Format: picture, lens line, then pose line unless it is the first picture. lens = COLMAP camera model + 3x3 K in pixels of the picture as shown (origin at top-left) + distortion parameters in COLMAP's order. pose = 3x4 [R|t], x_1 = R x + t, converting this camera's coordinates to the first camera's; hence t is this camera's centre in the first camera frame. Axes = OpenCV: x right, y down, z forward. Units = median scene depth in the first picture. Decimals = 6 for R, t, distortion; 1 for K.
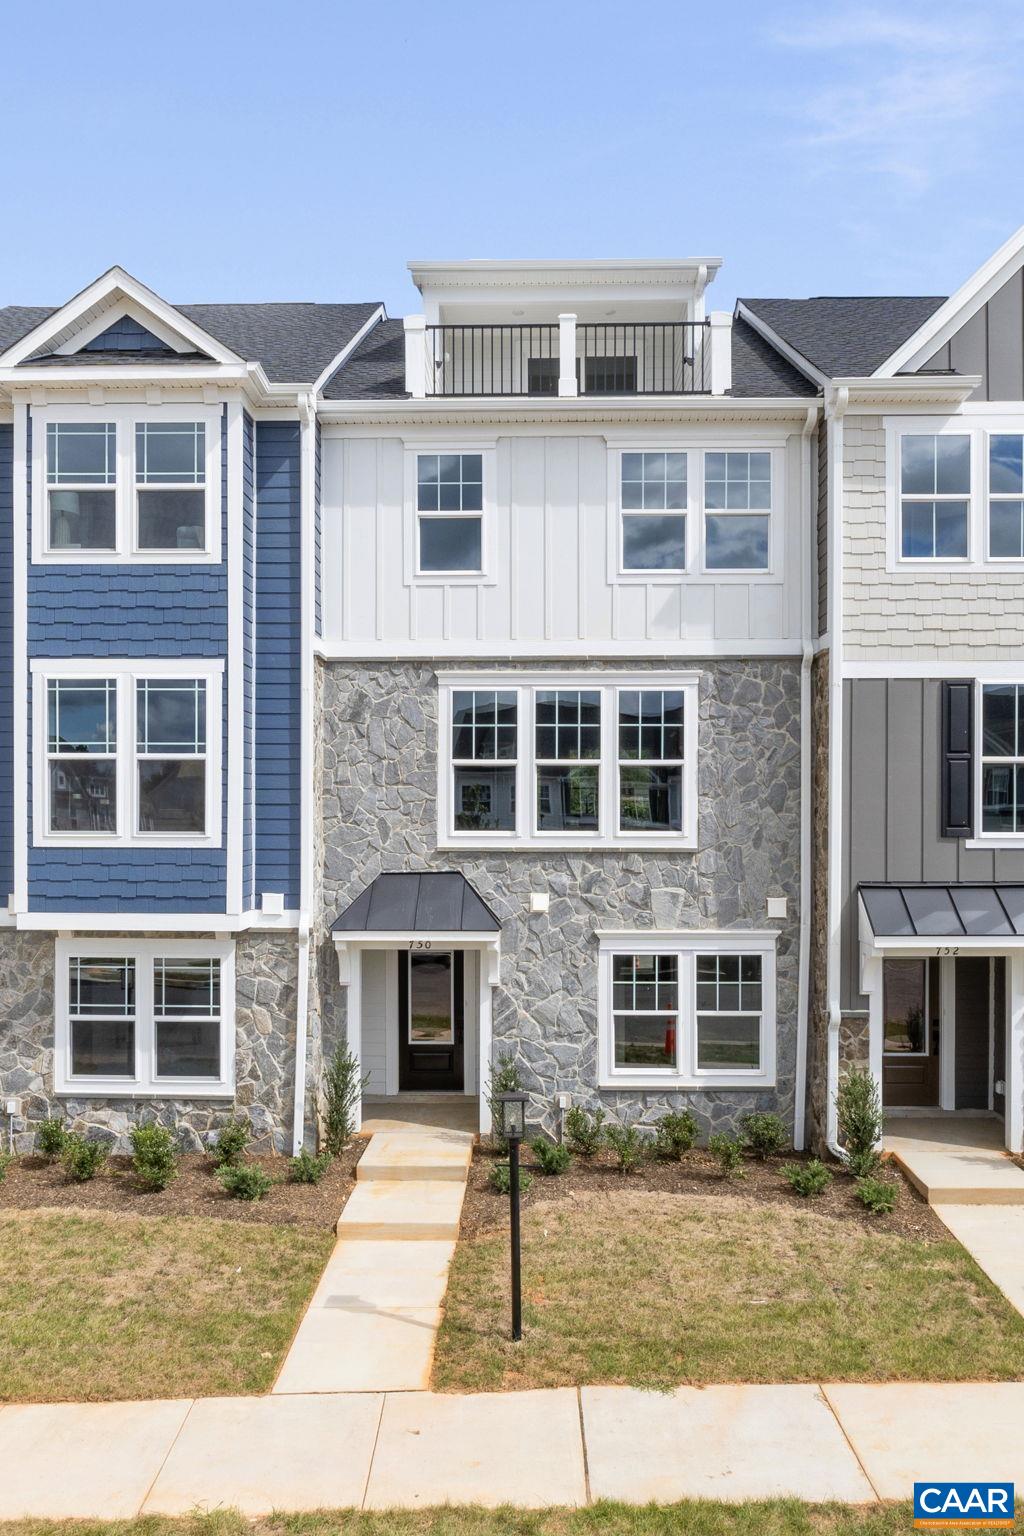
lens RADIAL K [[1165.2, 0, 512.0], [0, 1165.2, 768.0], [0, 0, 1]] dist [-0.015313, 0.005229]
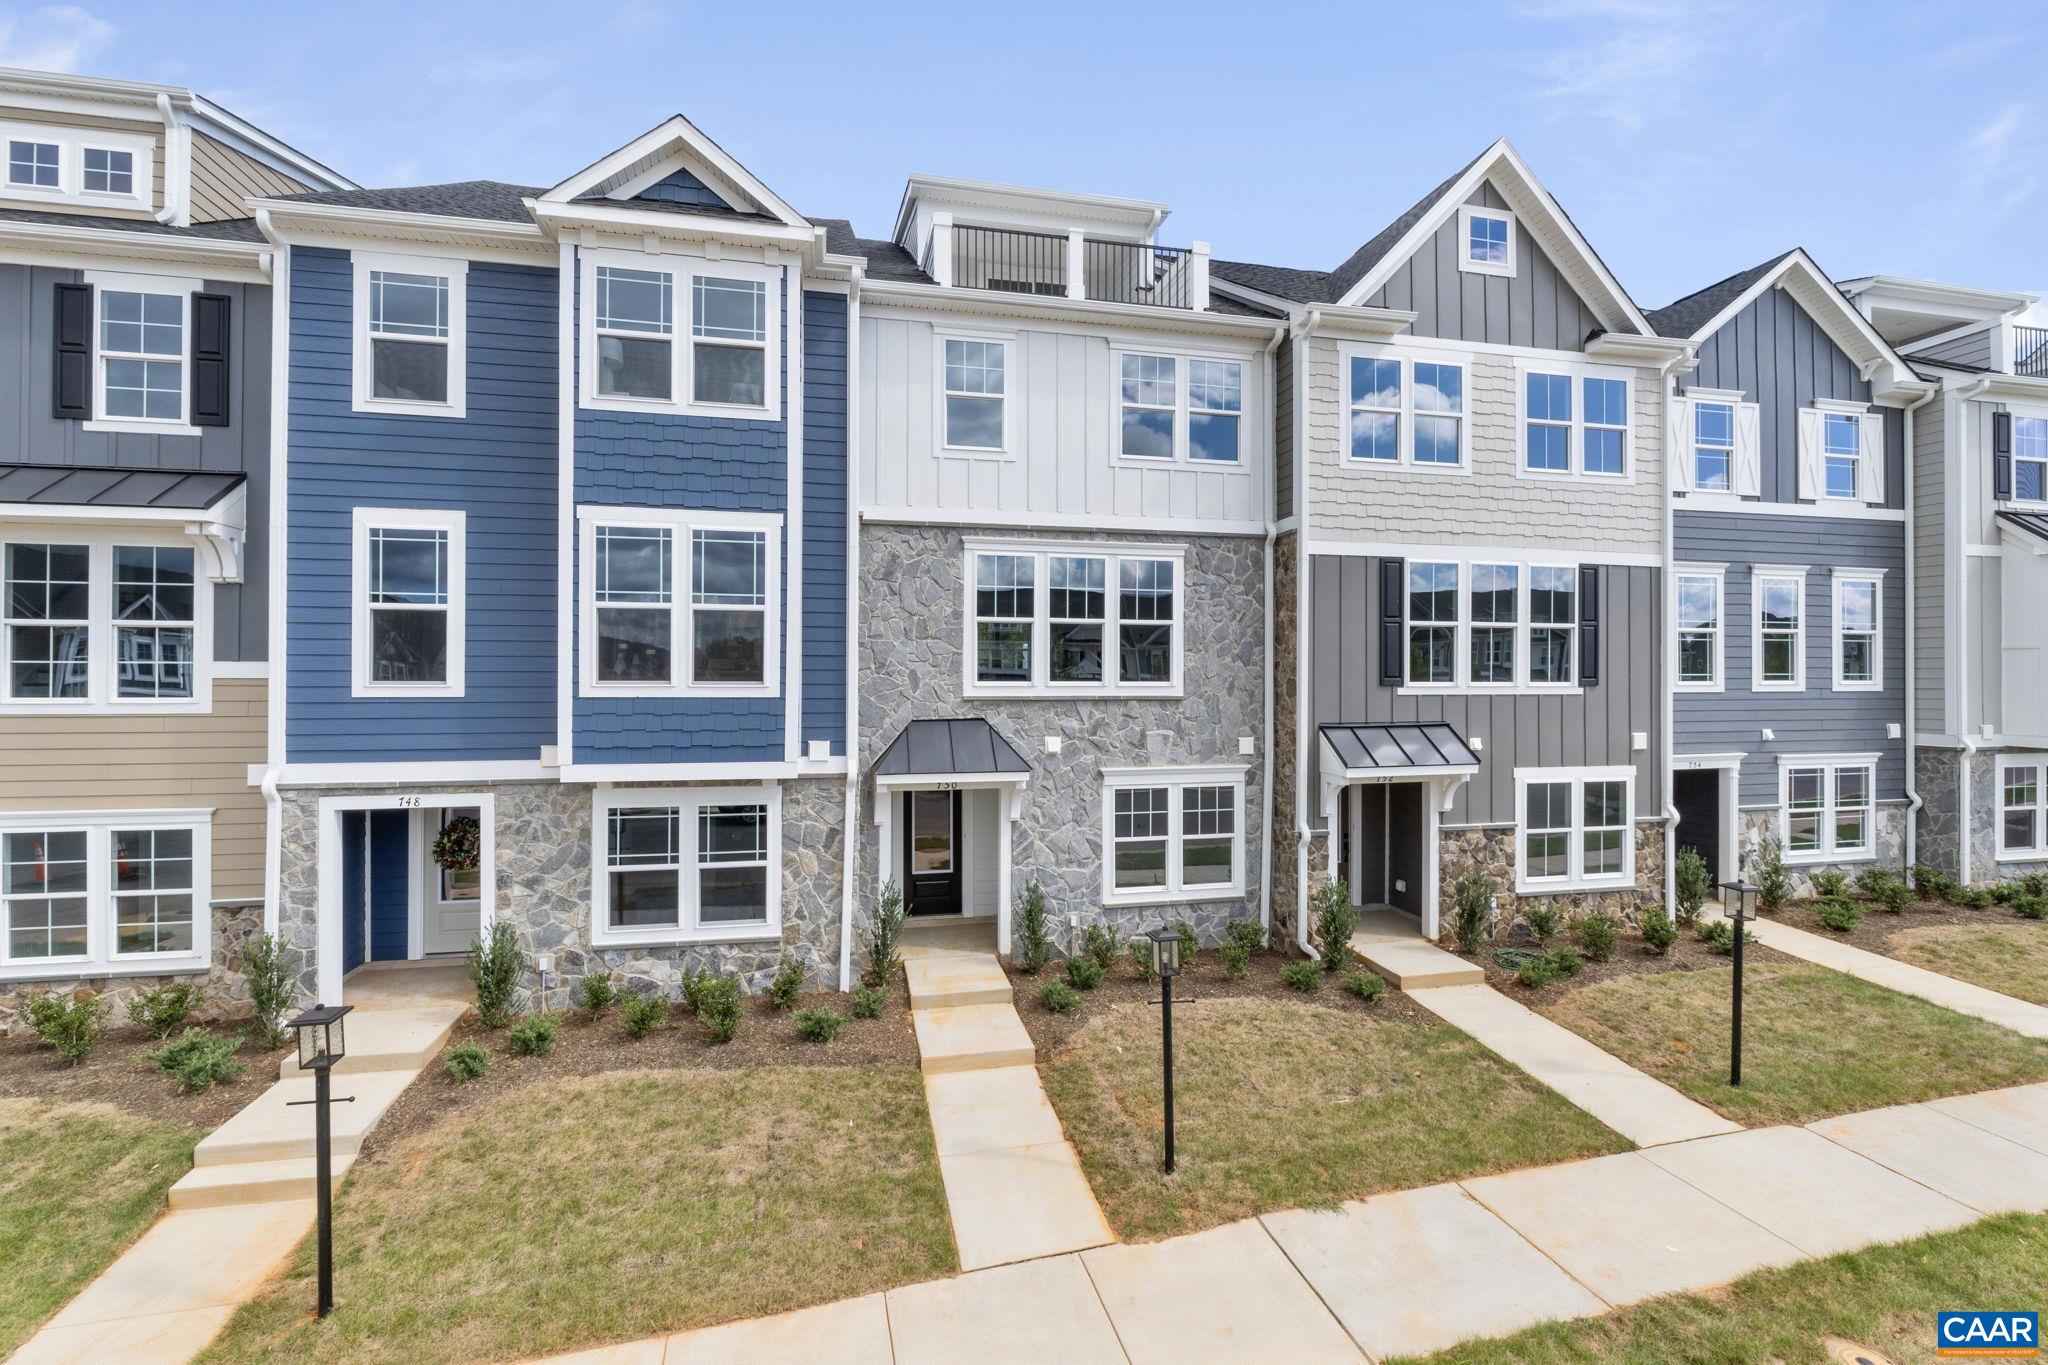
lens RADIAL K [[869.2, 0, 1016.5], [0, 869.2, 641.2], [0, 0, 1]] dist [-0.011038, -0.000221]
pose [[0.971964, 0.010406, 0.234900, -0.217706], [-0.010703, 0.999943, -0.000011, 0.016152], [-0.234887, -0.002504, 0.972019, 0.198429]]
